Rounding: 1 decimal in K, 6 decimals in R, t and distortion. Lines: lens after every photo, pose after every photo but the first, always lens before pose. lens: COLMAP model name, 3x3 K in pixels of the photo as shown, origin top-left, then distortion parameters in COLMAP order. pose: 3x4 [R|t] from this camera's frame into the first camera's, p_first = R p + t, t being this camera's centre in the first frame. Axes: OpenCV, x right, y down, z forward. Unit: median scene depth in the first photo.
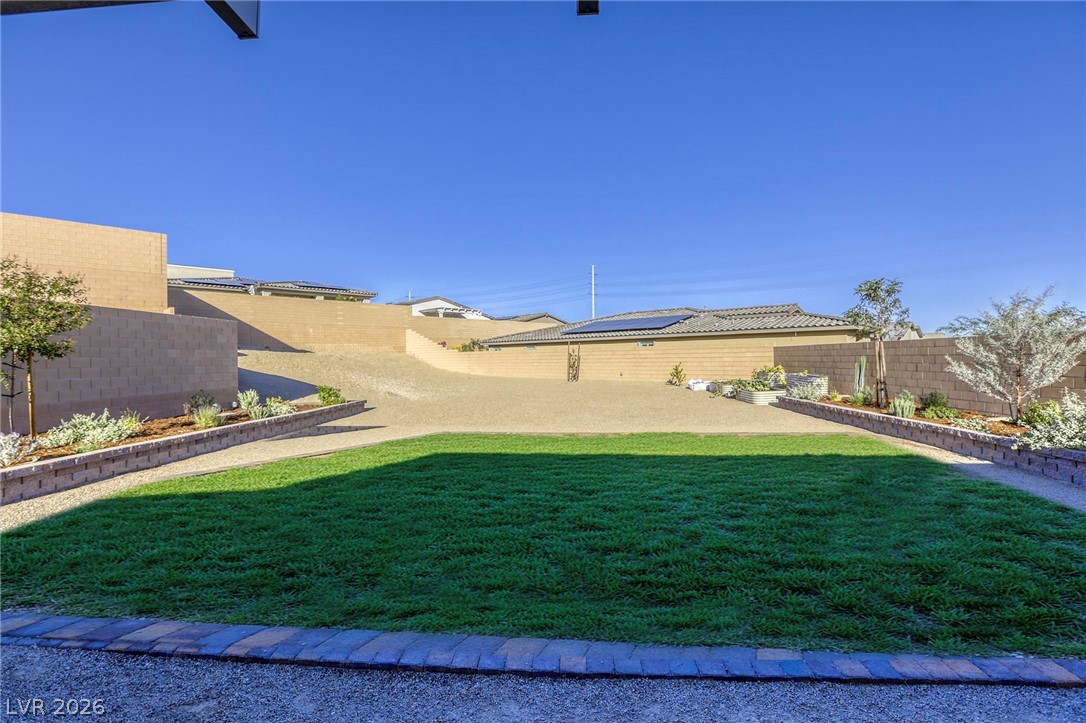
lens RADIAL K [[507.9, 0, 539.5], [0, 507.9, 362.3], [0, 0, 1]] dist [-0.042342, 0.008914]
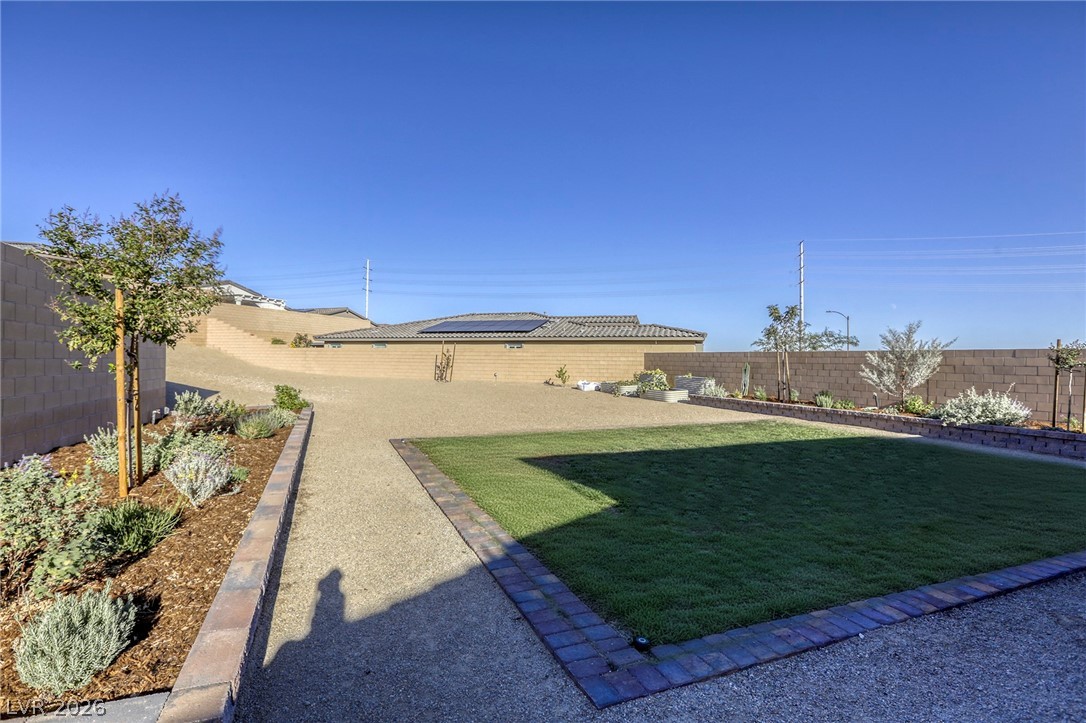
lens RADIAL K [[507.9, 0, 564.0], [0, 507.9, 369.0], [0, 0, 1]] dist [-0.042342, 0.008914]
pose [[0.897206, 0.014898, 0.441360, -0.191223], [-0.019884, 0.999780, 0.006673, 0.002135], [-0.441164, -0.014763, 0.897305, 0.026424]]
